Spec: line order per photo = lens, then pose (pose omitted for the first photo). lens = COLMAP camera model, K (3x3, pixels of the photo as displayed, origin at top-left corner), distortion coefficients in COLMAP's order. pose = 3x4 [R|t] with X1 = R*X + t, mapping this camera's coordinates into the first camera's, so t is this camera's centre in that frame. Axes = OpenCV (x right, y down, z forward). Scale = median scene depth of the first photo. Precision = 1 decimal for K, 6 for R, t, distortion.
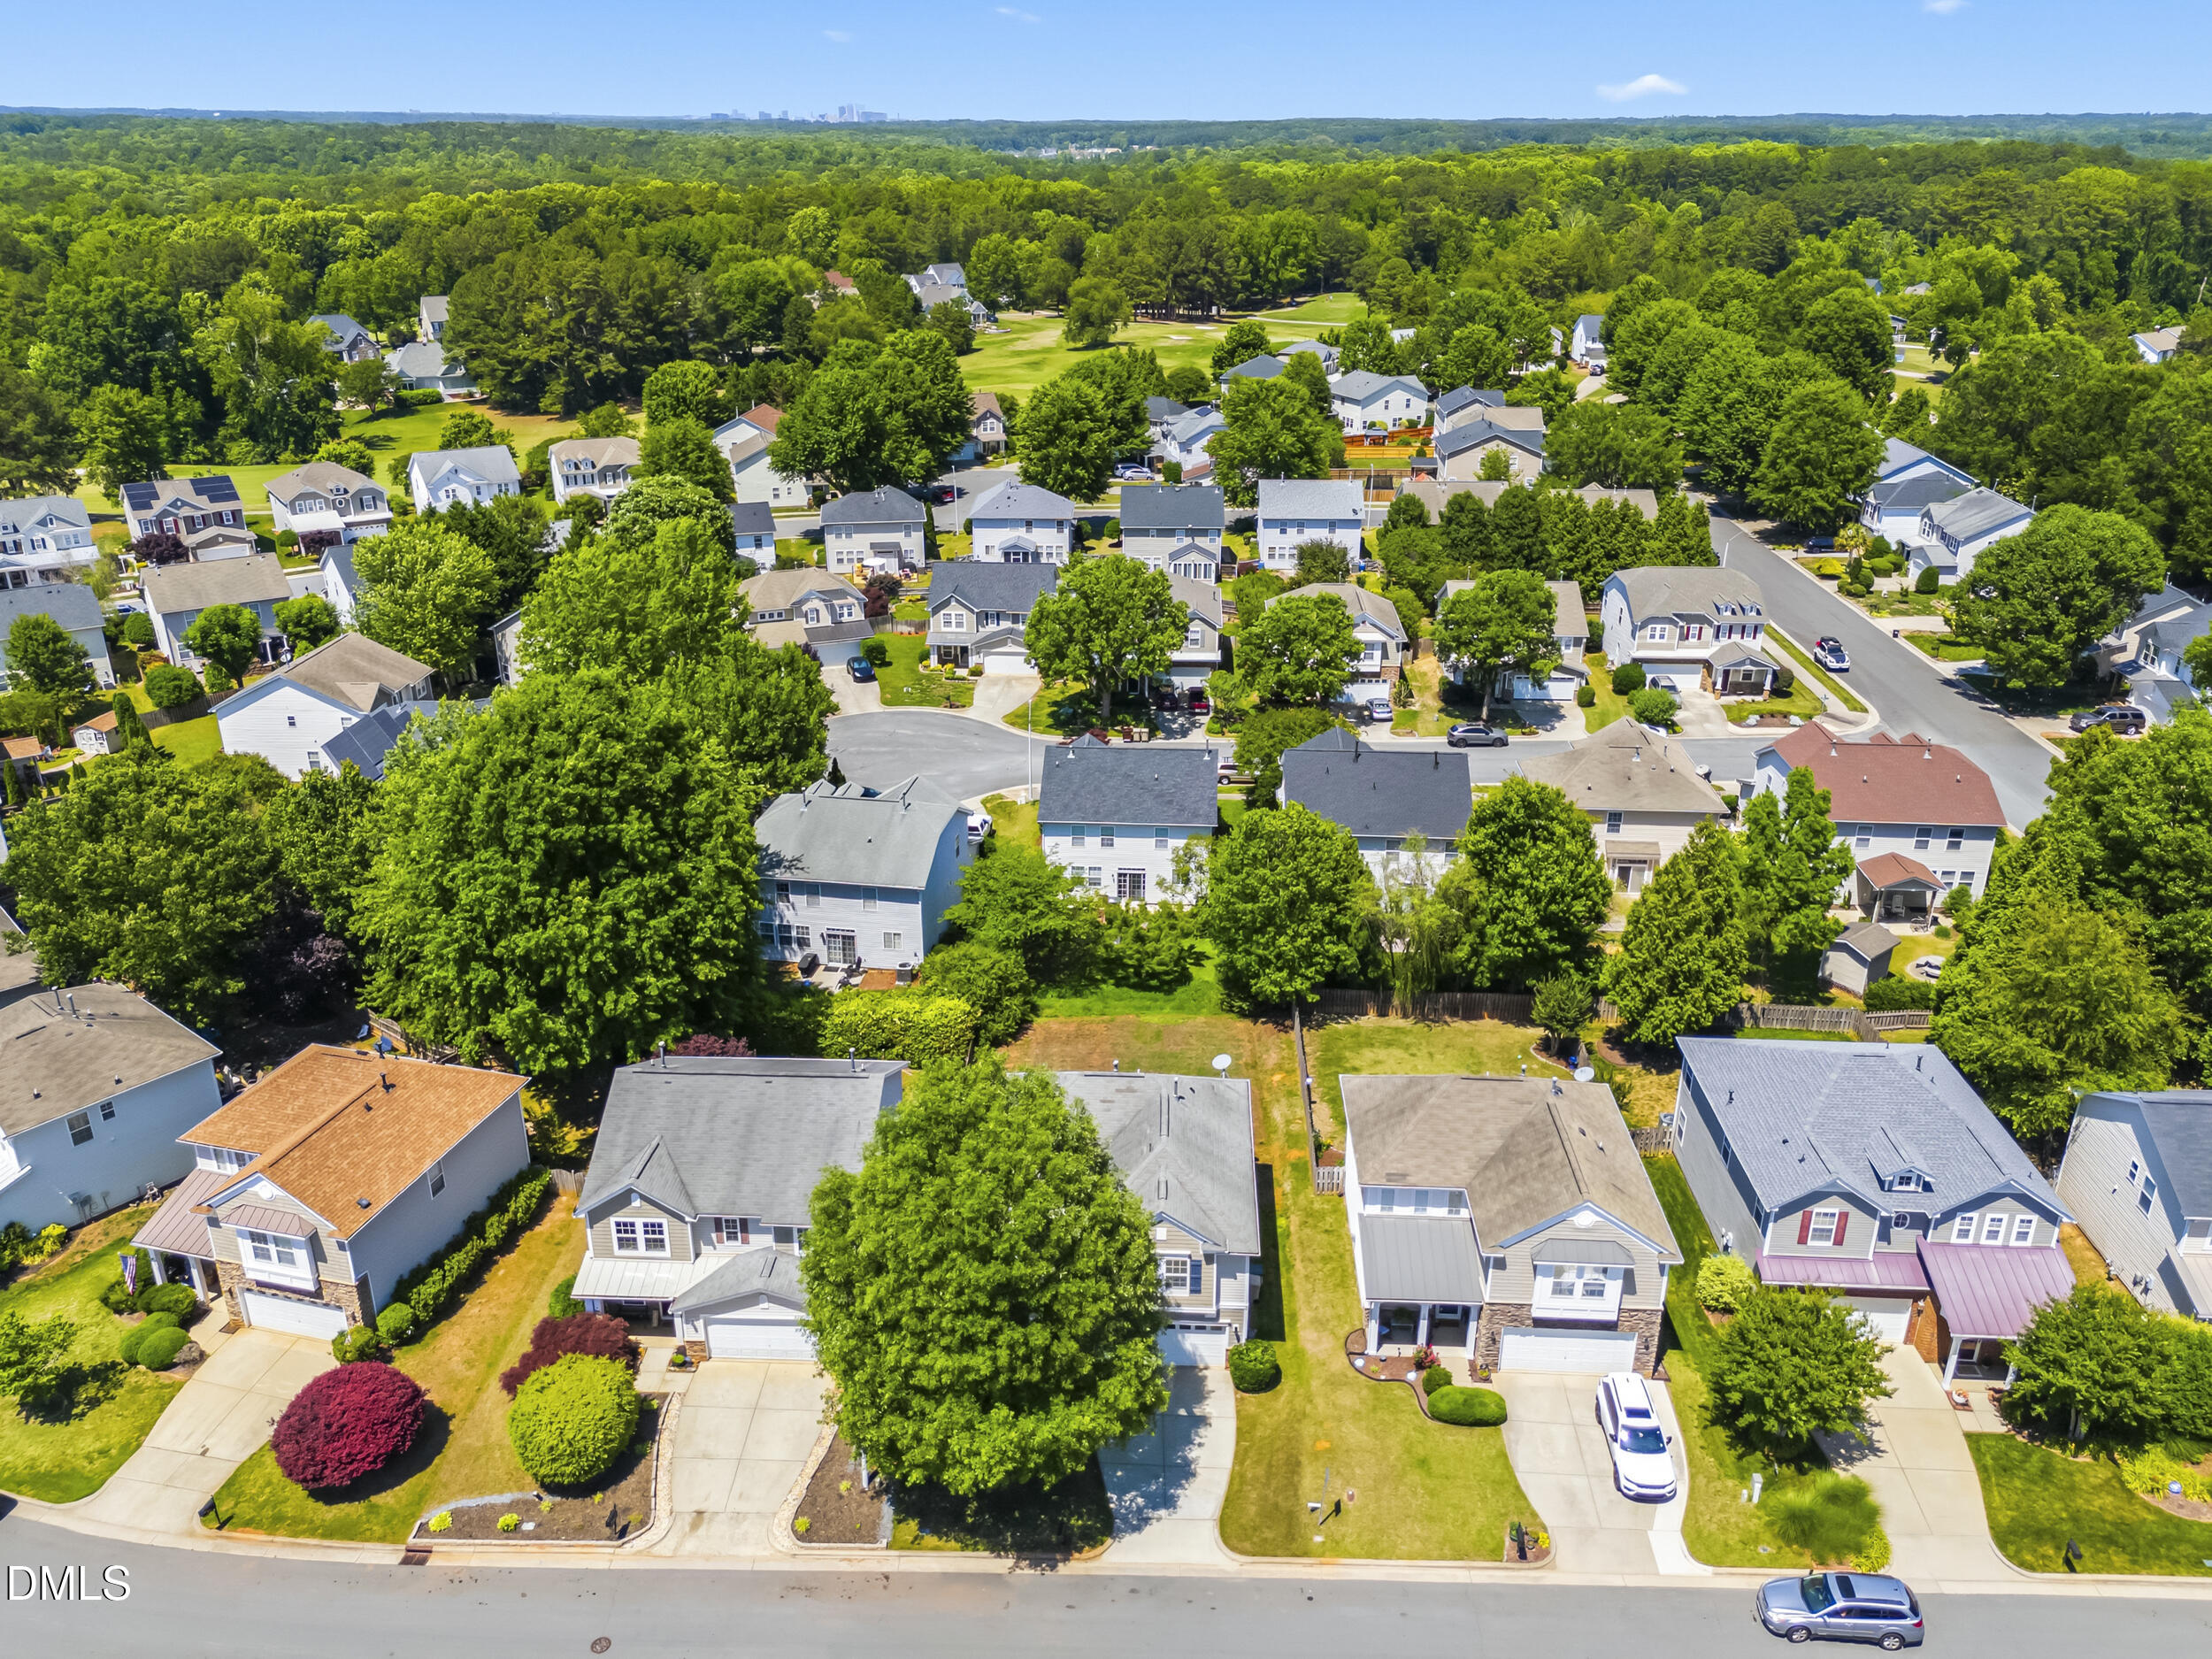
lens RADIAL K [[1638.9, 0, 1106.0], [0, 1638.9, 829.5], [0, 0, 1]] dist [0.055991, -0.050764]
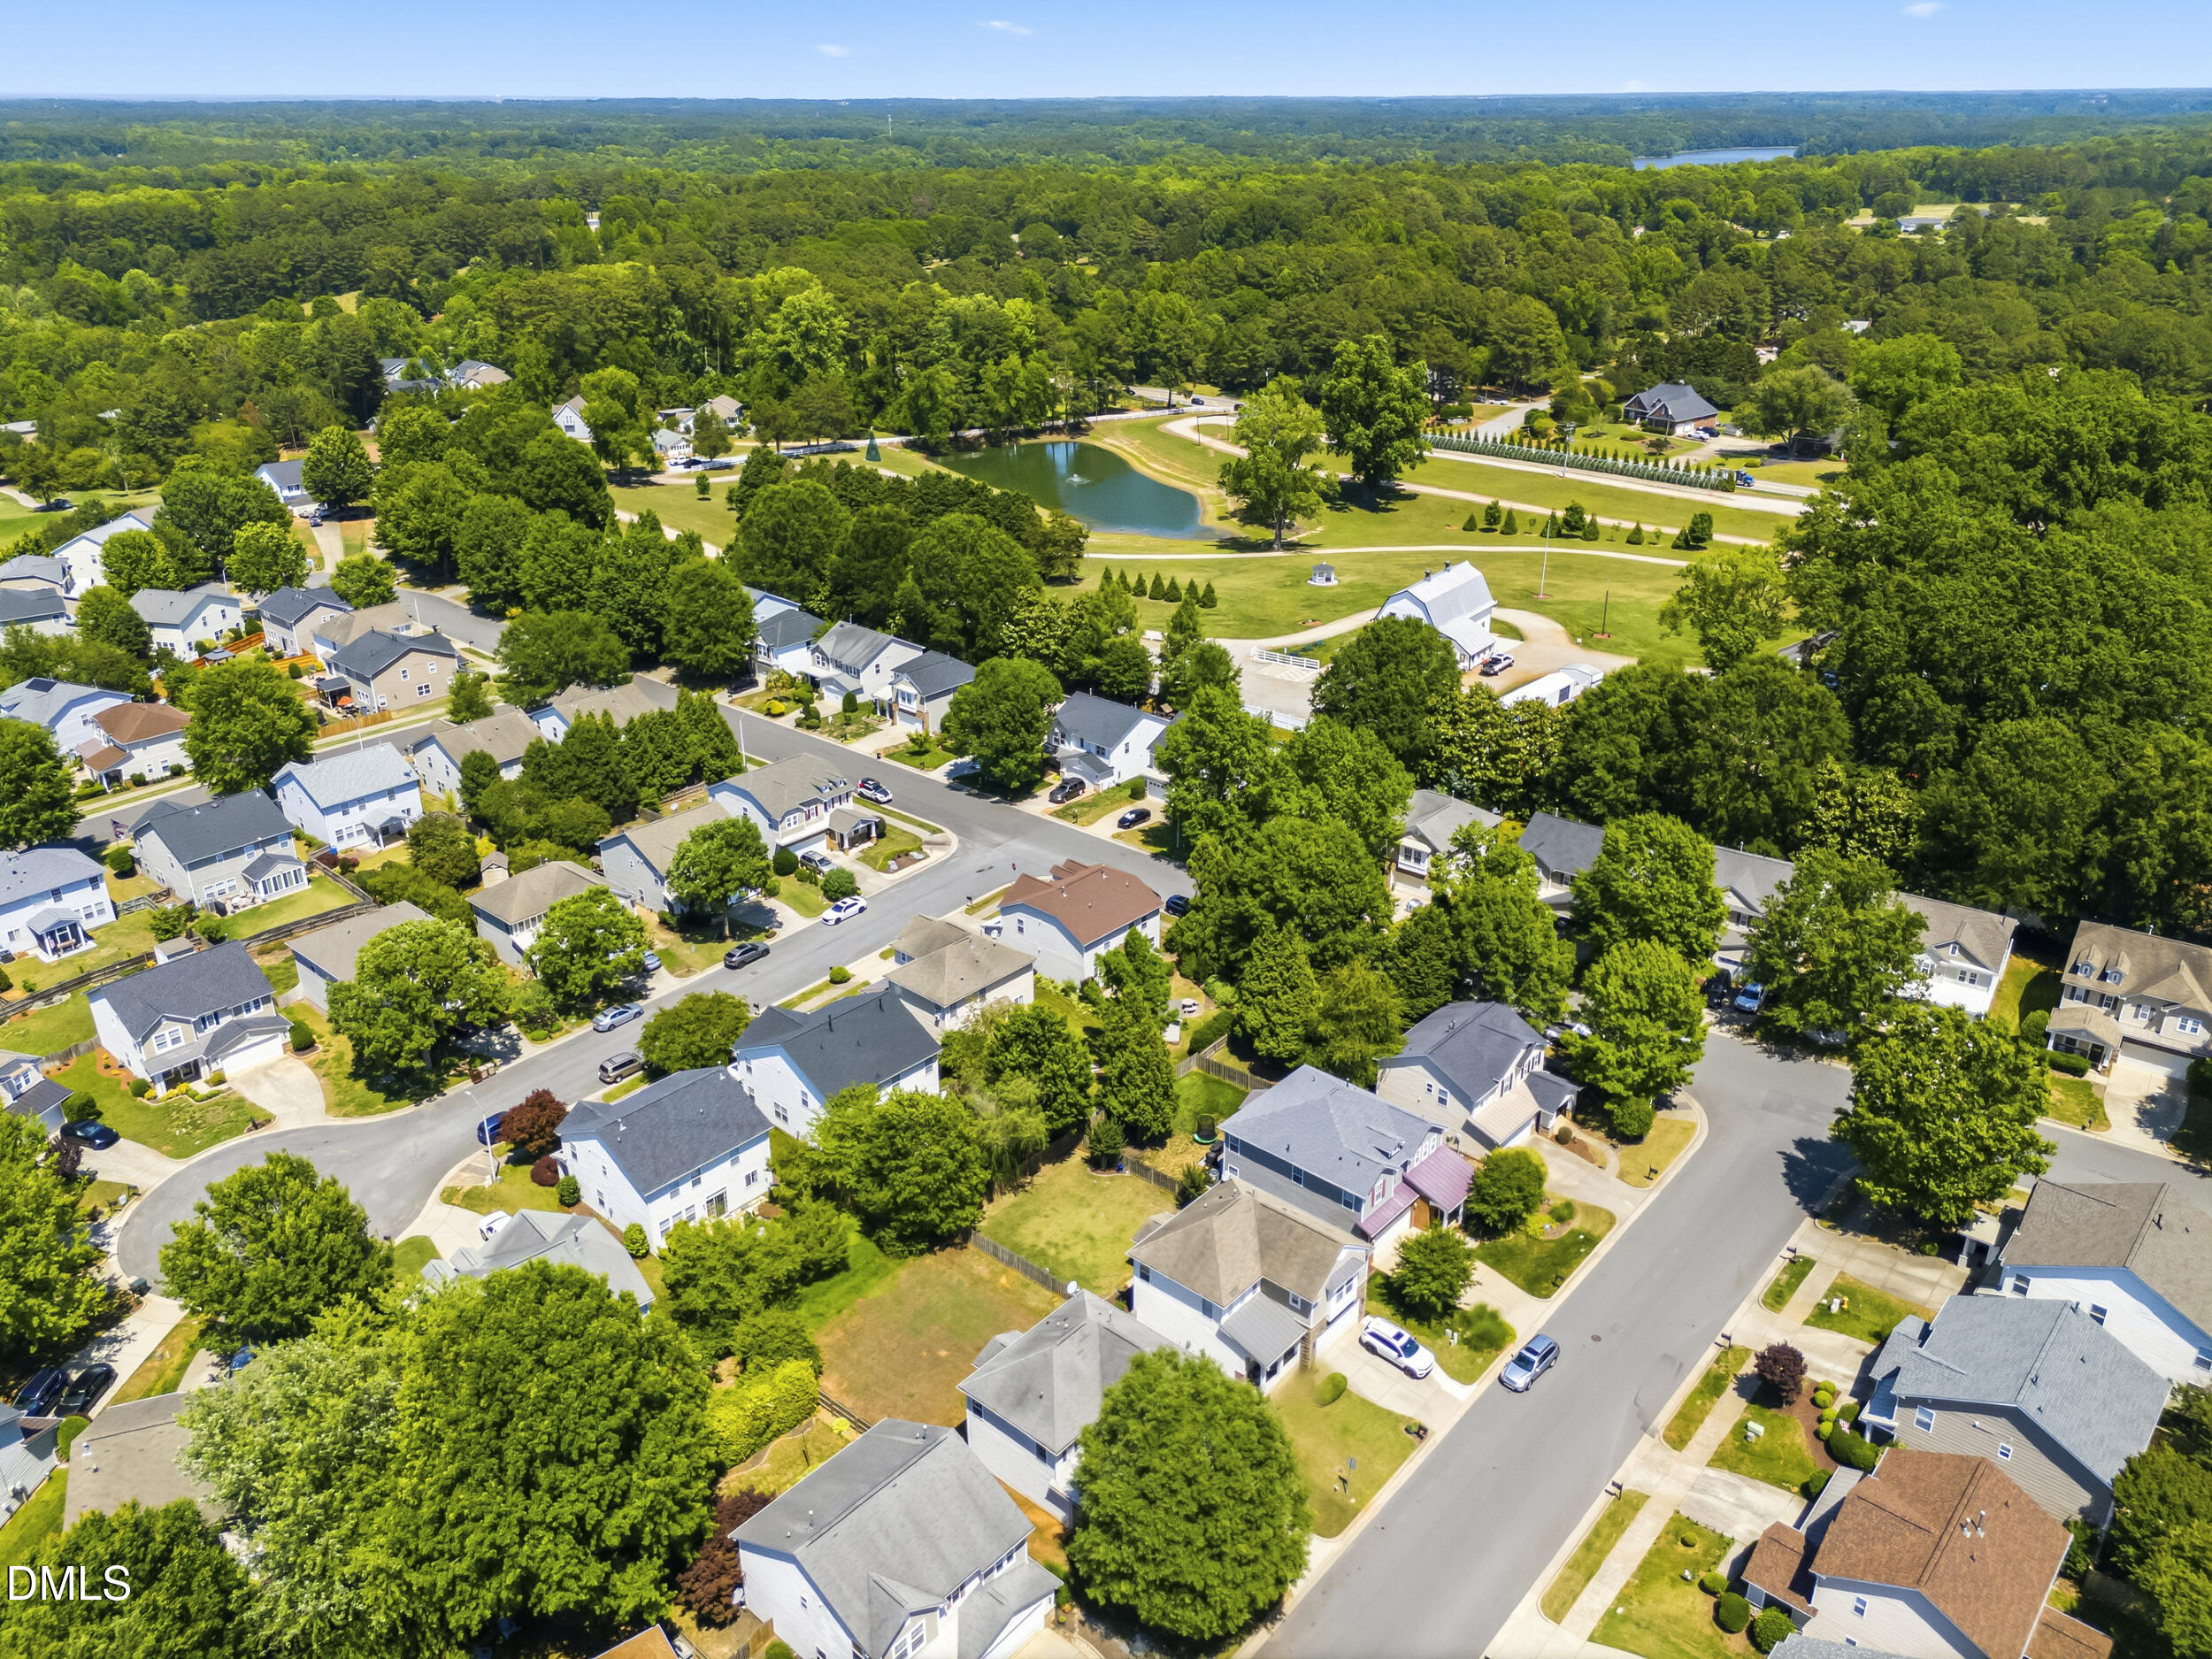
lens RADIAL K [[1638.9, 0, 1106.0], [0, 1638.9, 829.5], [0, 0, 1]] dist [0.055991, -0.050764]
pose [[0.616024, -0.317609, 0.720860, -0.442070], [0.308898, 0.939218, 0.149842, -0.236089], [-0.724636, 0.130366, 0.676689, -0.021638]]
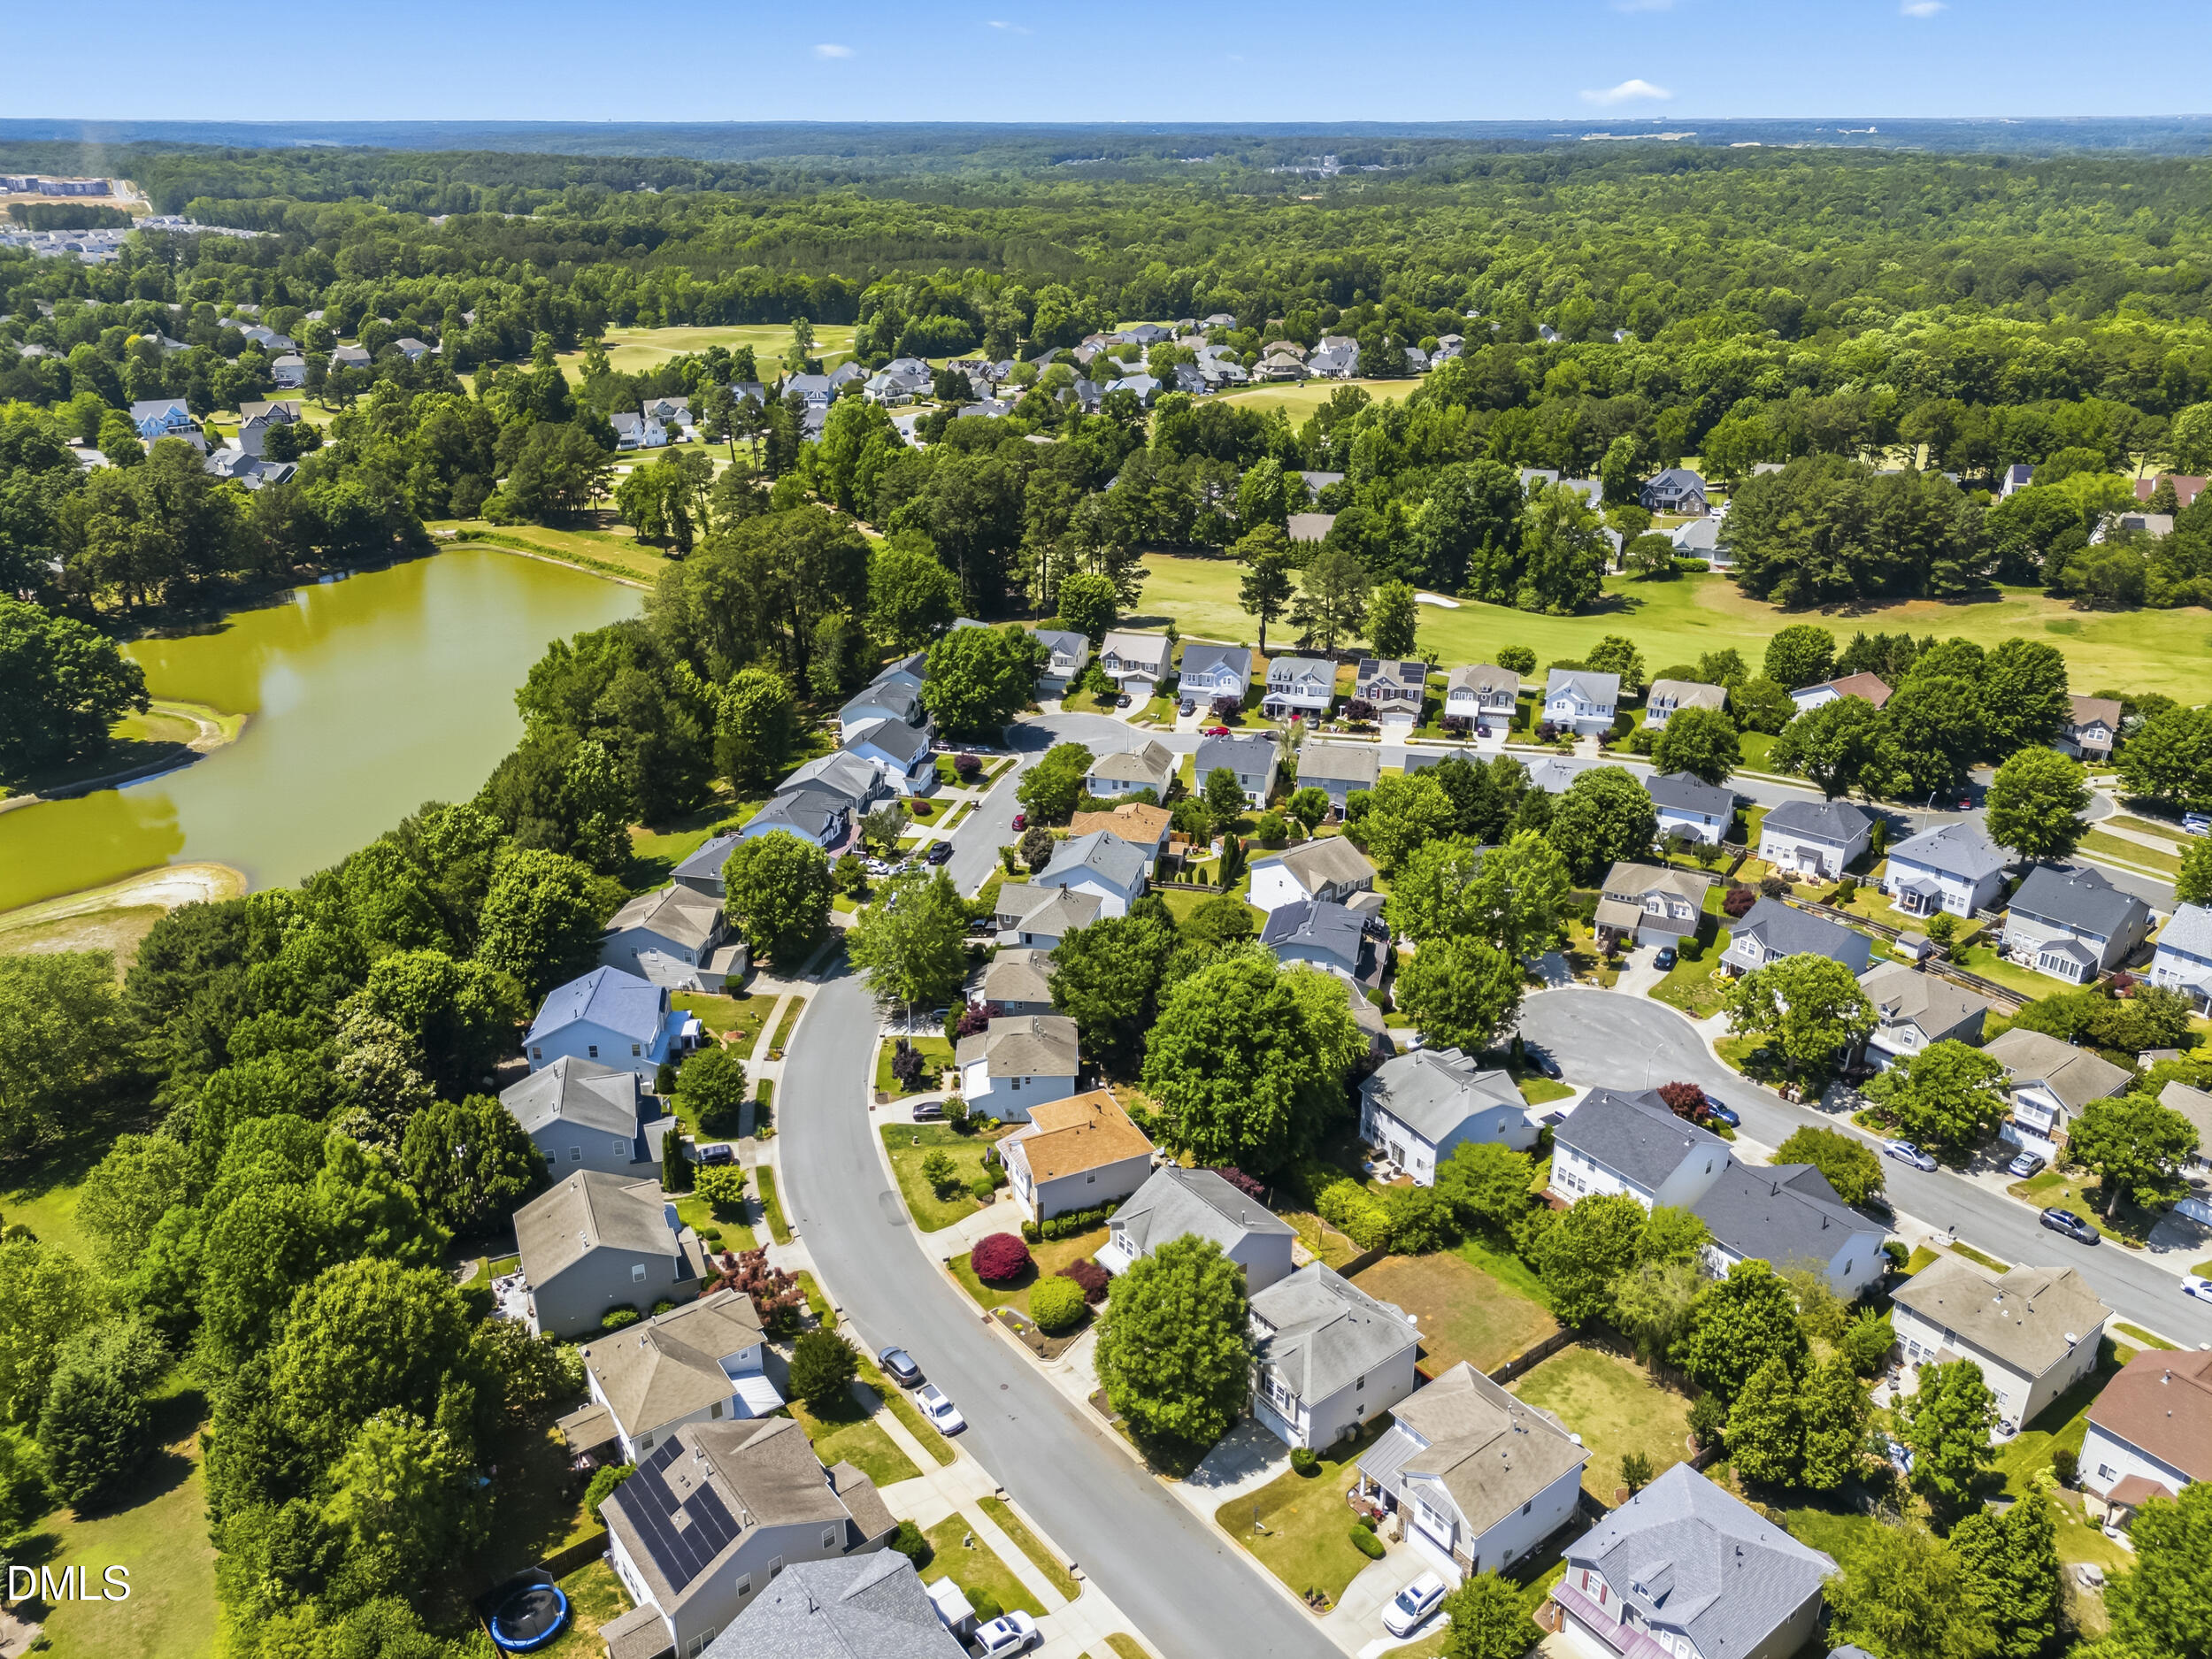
lens RADIAL K [[1638.9, 0, 1106.0], [0, 1638.9, 829.5], [0, 0, 1]] dist [0.055991, -0.050764]
pose [[0.643948, 0.298888, -0.704271, 0.509619], [-0.294783, 0.946388, 0.132107, -0.262571], [0.705999, 0.122537, 0.697532, -0.277515]]
